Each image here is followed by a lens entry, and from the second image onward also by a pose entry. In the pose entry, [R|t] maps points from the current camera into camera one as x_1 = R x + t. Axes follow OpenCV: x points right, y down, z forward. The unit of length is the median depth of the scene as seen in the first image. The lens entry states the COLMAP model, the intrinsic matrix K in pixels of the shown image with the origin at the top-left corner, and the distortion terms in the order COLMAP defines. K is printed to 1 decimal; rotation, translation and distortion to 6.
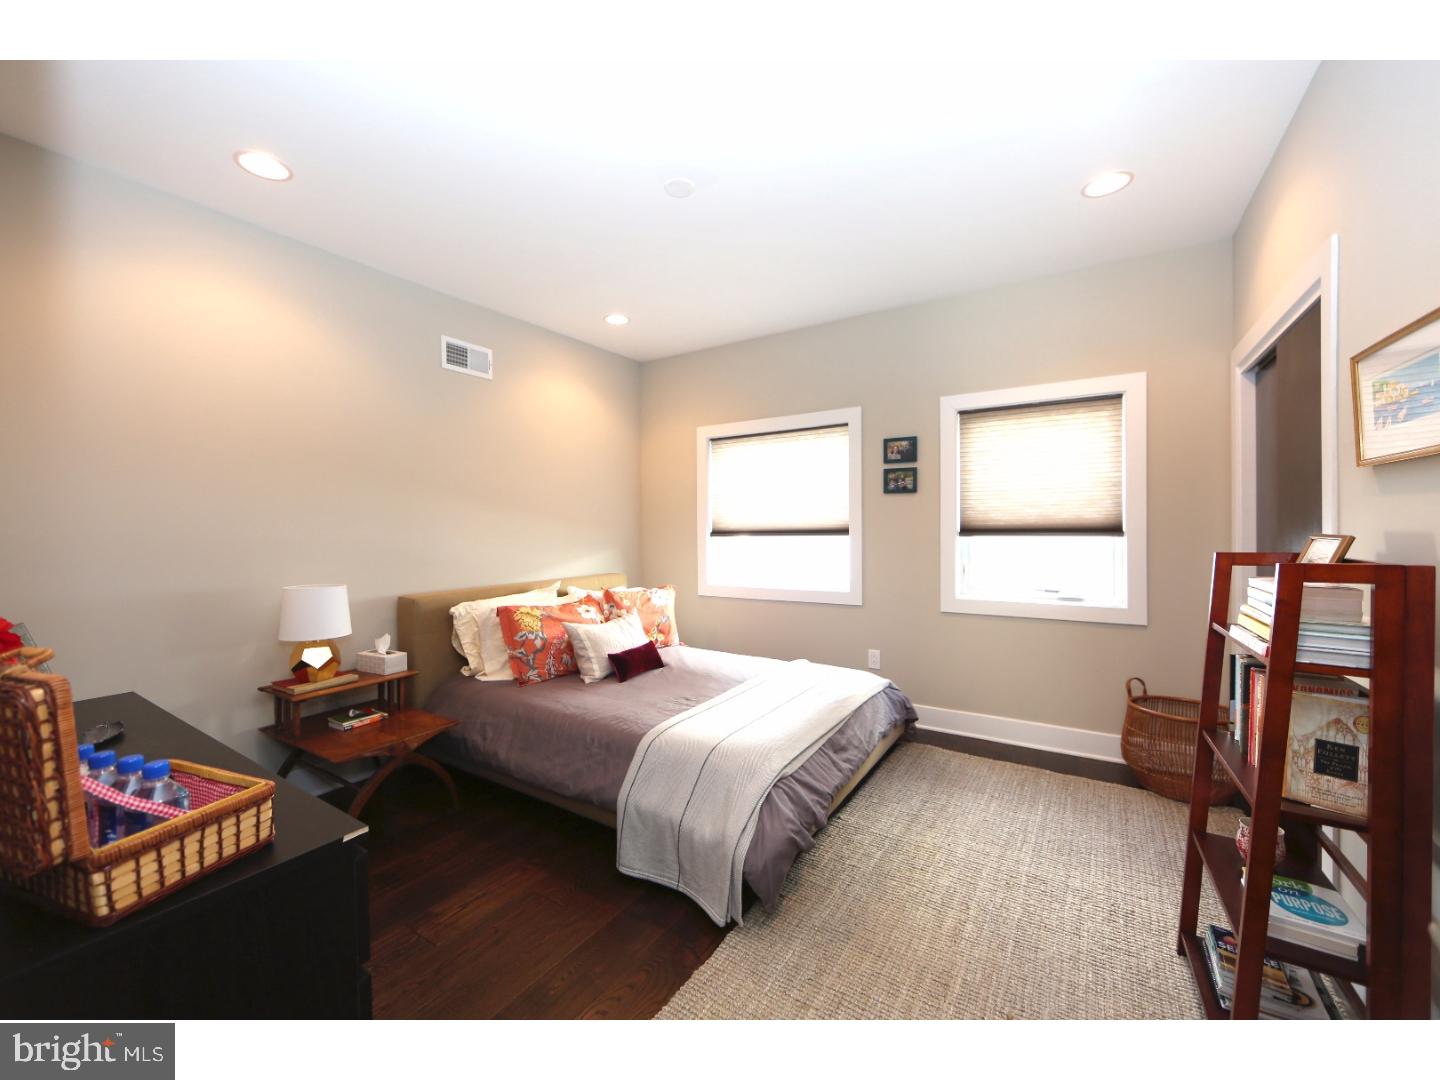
lens RADIAL K [[577.1, 0, 710.4], [0, 577.1, 534.8], [0, 0, 1]] dist [0.000175, 0.000031]
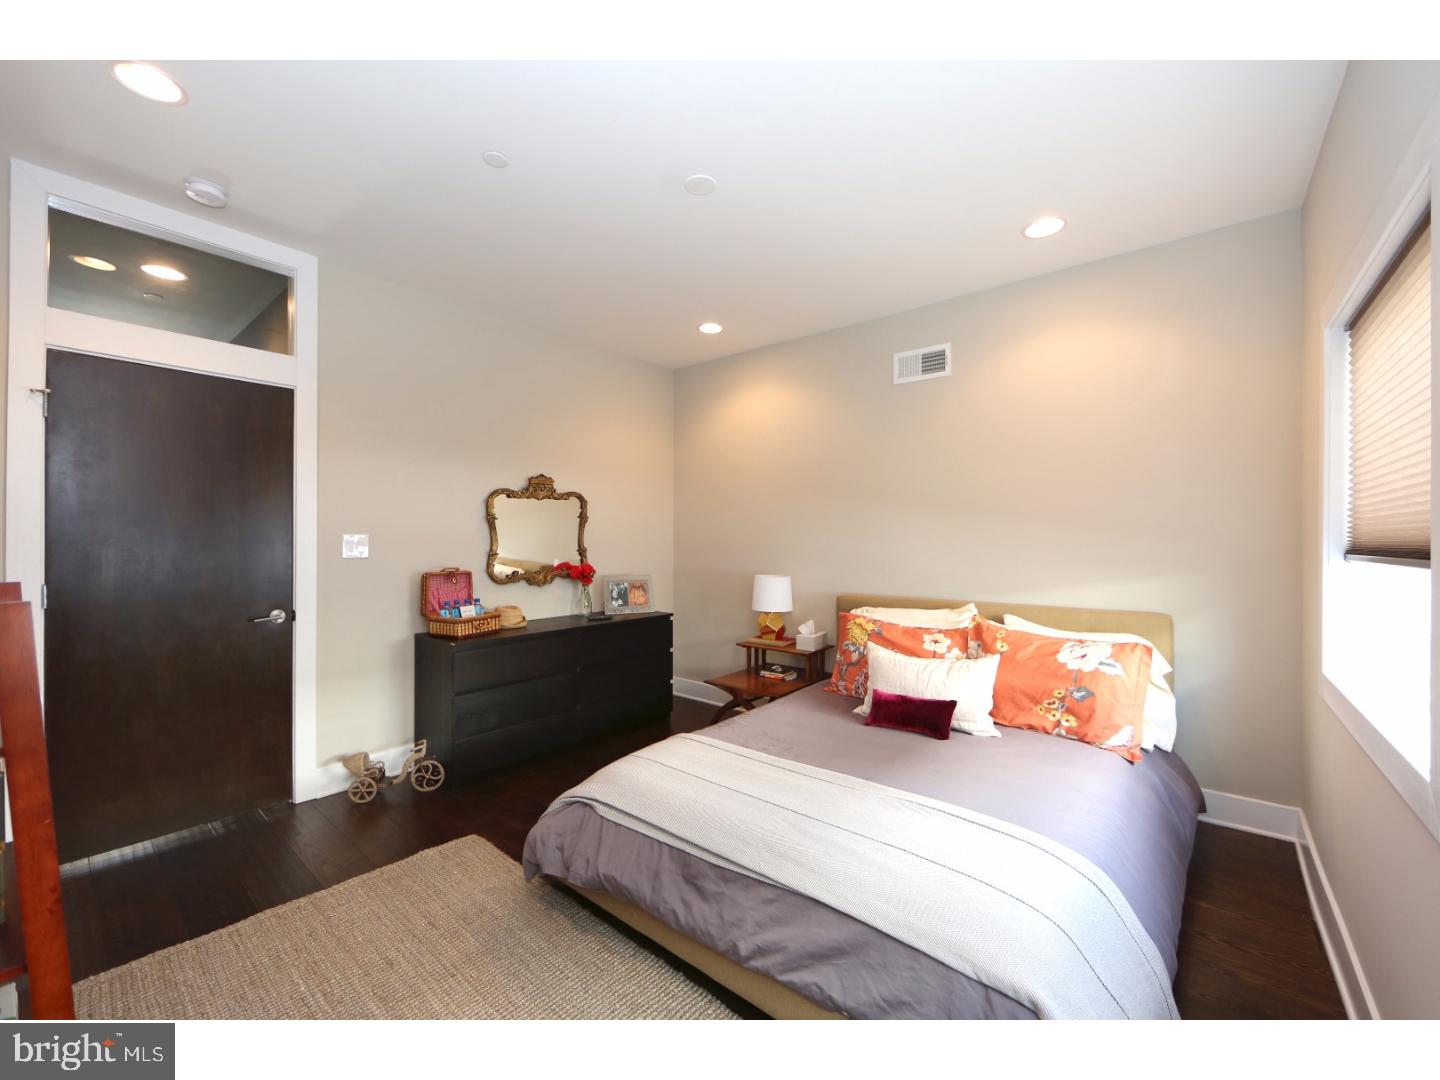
lens RADIAL K [[577.1, 0, 712.0], [0, 577.1, 543.9], [0, 0, 1]] dist [0.000175, 0.000031]
pose [[-0.139999, 0.012256, -0.990076, 0.585946], [-0.005271, 0.999900, 0.013122, -0.011695], [0.990138, 0.007055, -0.139920, 0.757842]]
